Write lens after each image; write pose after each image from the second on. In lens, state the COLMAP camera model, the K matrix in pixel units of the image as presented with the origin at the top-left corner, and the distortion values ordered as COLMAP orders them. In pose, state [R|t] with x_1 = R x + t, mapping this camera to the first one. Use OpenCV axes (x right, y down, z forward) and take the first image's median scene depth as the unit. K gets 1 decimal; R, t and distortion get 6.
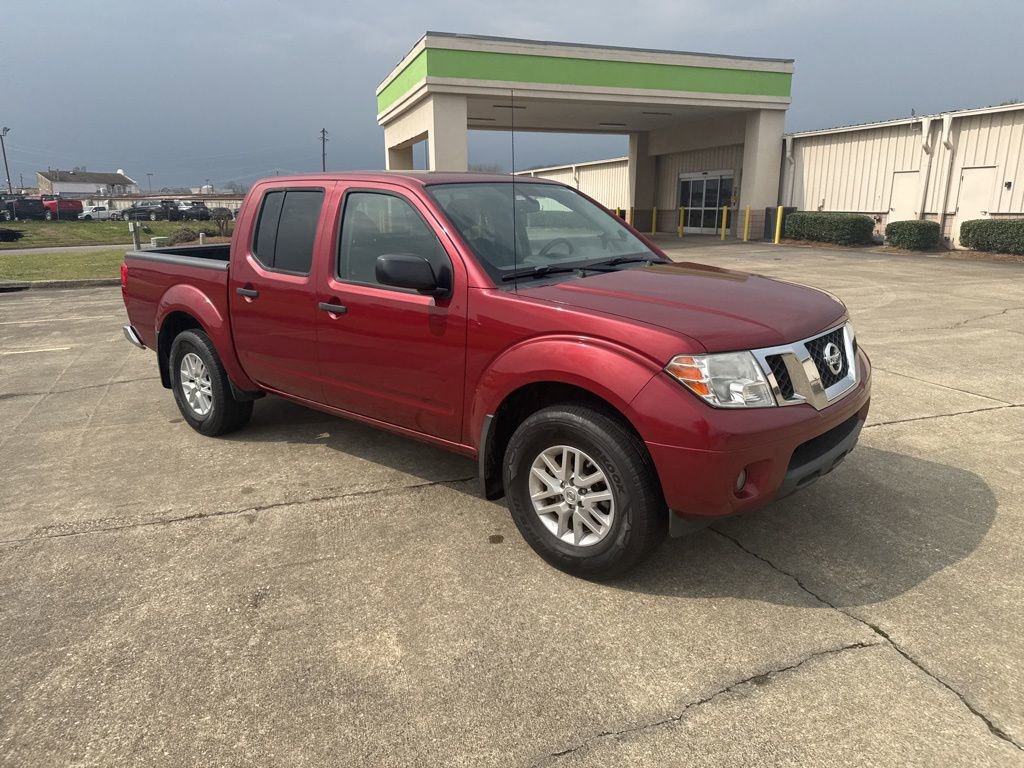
lens RADIAL K [[723.6, 0, 519.8], [0, 723.6, 380.9], [0, 0, 1]] dist [0.028484, -0.047956]
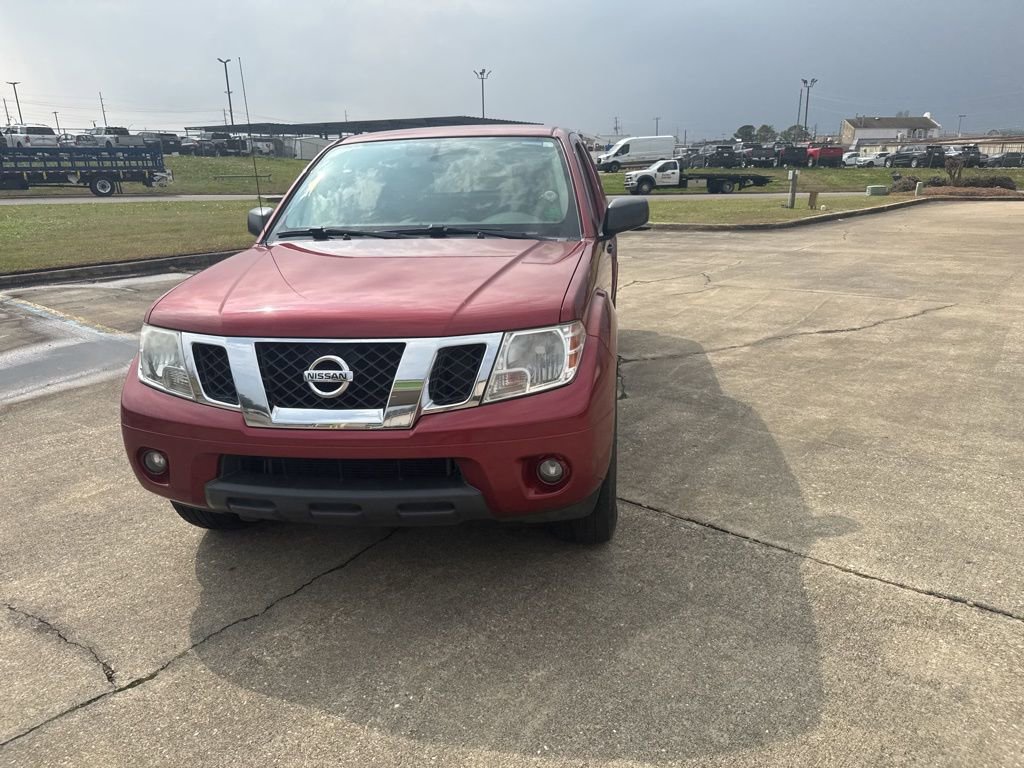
lens RADIAL K [[725.8, 0, 505.9], [0, 725.8, 384.2], [0, 0, 1]] dist [0.031987, -0.046504]
pose [[0.531958, 0.240846, -0.811797, 0.629713], [-0.180973, 0.968883, 0.168862, -0.102417], [0.827206, 0.057086, 0.558991, 0.402075]]
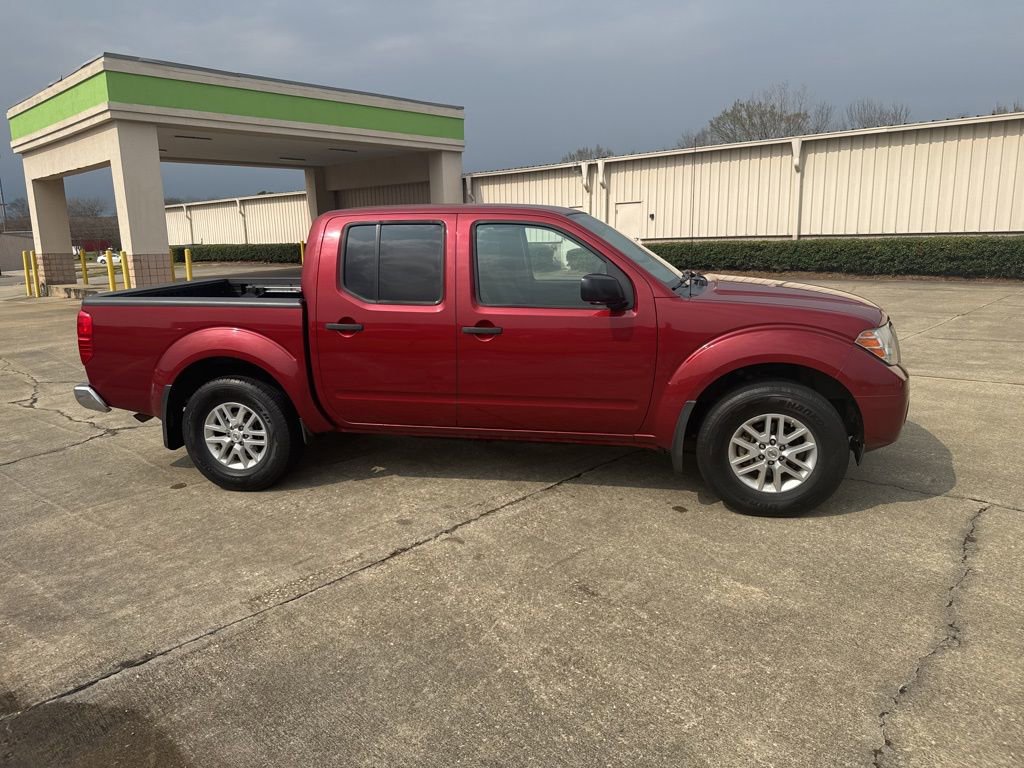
lens RADIAL K [[712.2, 0, 512.0], [0, 712.2, 384.0], [0, 0, 1]] dist [0.065478, -0.091629]
pose [[0.884695, -0.114004, 0.452016, -0.484564], [0.131396, 0.991304, -0.007152, -0.007944], [-0.447270, 0.065720, 0.891981, 0.034314]]
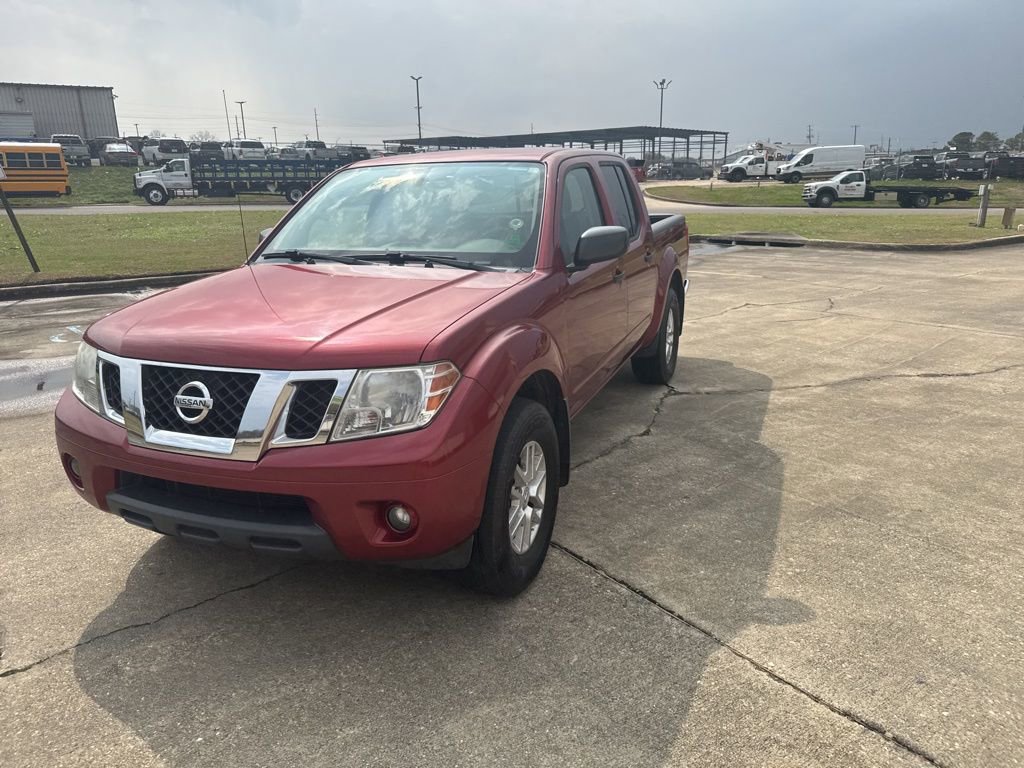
lens RADIAL K [[727.0, 0, 502.0], [0, 727.0, 384.3], [0, 0, 1]] dist [-0.001847, -0.003444]
pose [[0.312577, 0.260798, -0.913389, 0.676521], [-0.205238, 0.957401, 0.203128, -0.150920], [0.927455, 0.123969, 0.352787, 0.566983]]
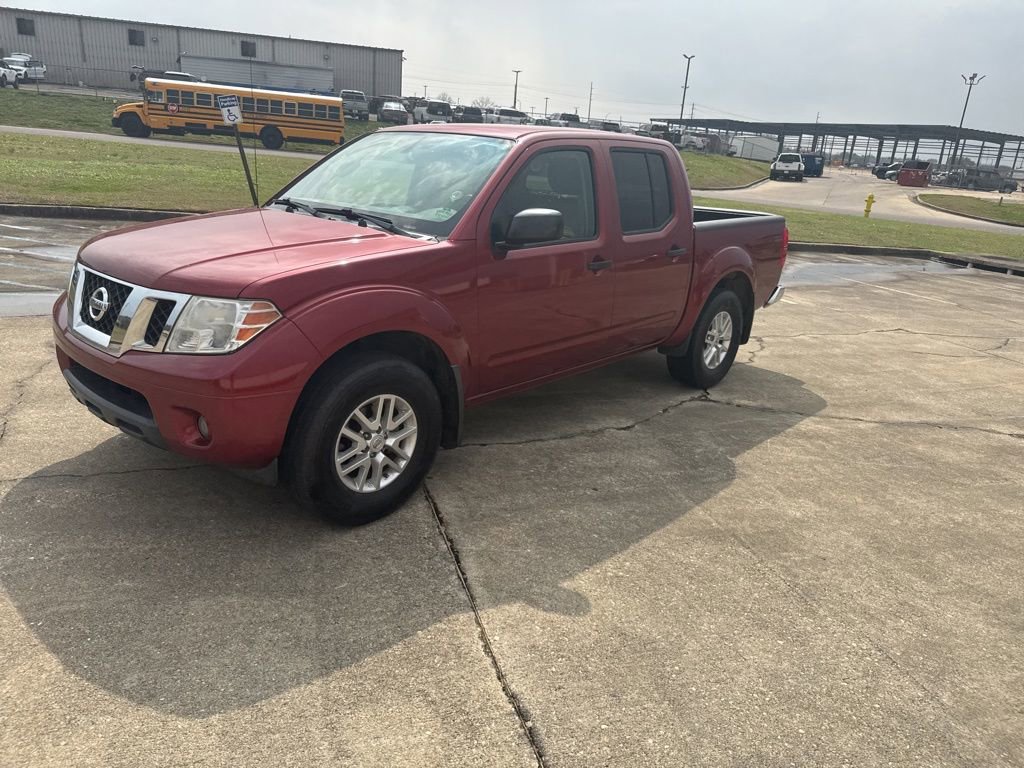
lens RADIAL K [[725.8, 0, 505.9], [0, 725.8, 384.2], [0, 0, 1]] dist [0.031987, -0.046504]
pose [[-0.023713, 0.312268, -0.949698, 0.750089], [-0.300467, 0.903818, 0.304685, -0.214947], [0.953497, 0.292578, 0.072394, 0.810339]]
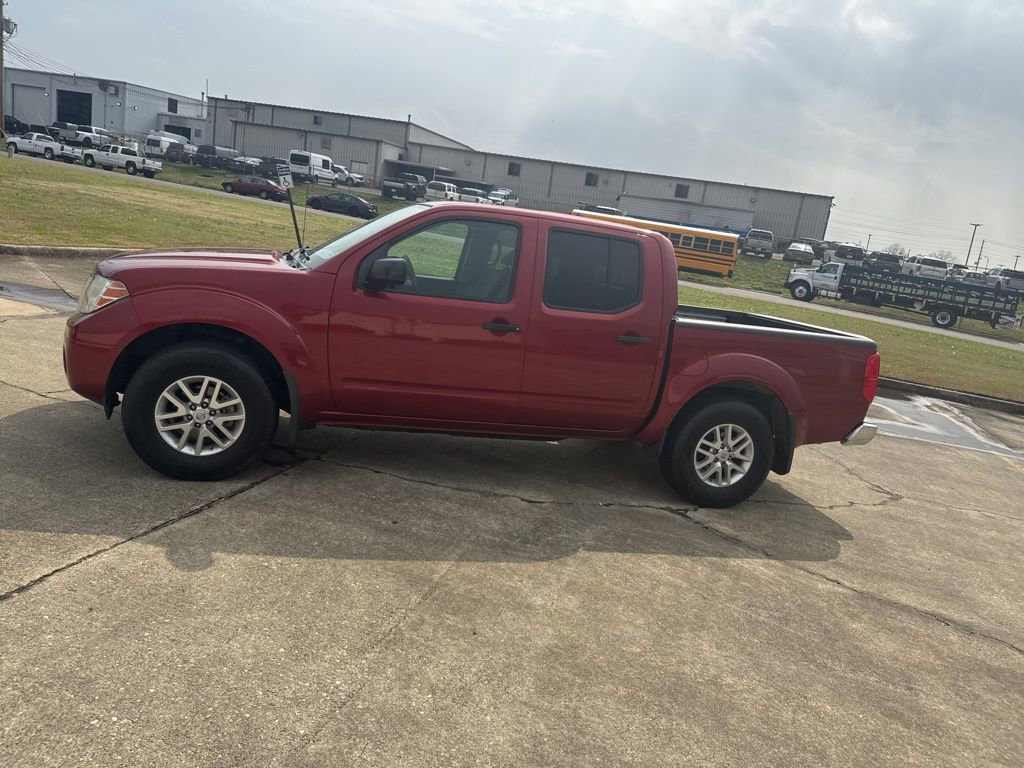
lens RADIAL K [[712.2, 0, 512.0], [0, 712.2, 384.0], [0, 0, 1]] dist [0.065478, -0.091629]
pose [[-0.551158, 0.090467, -0.829482, 0.642184], [-0.338990, 0.884090, 0.321668, -0.321453], [0.762438, 0.458476, -0.456606, 1.290411]]
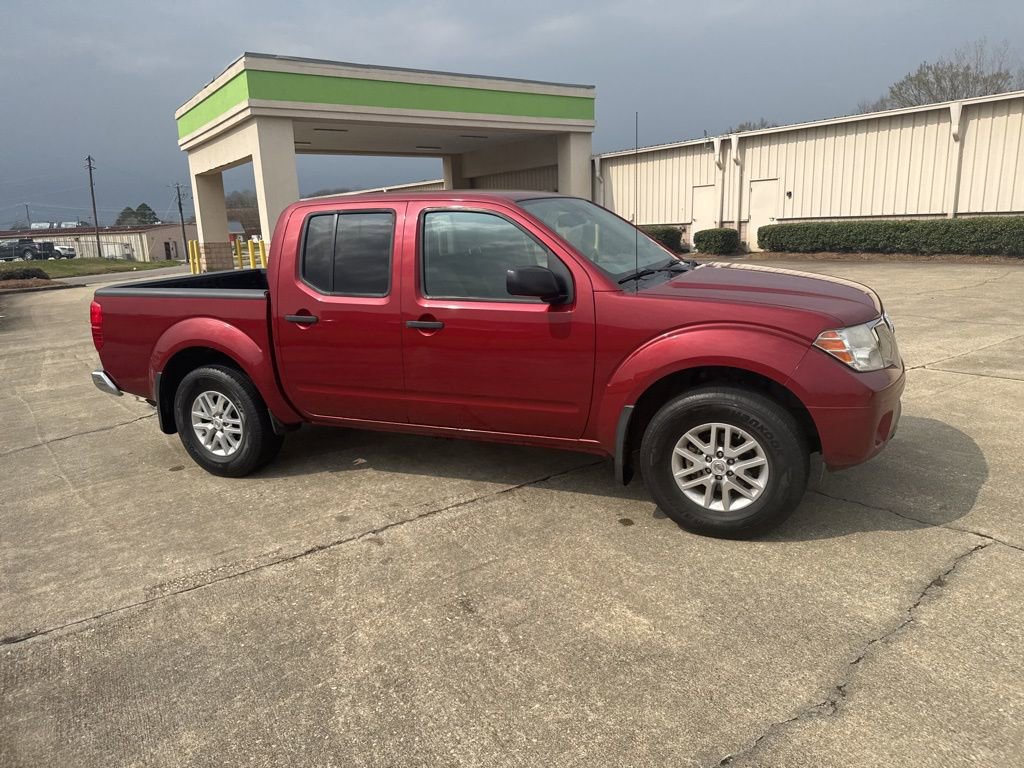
lens RADIAL K [[716.1, 0, 524.4], [0, 716.1, 391.4], [0, 0, 1]] dist [0.051209, -0.071435]
pose [[0.958028, -0.101634, 0.268052, -0.278371], [0.105278, 0.994443, 0.000786, 0.003189], [-0.266642, 0.027467, 0.963404, -0.007122]]
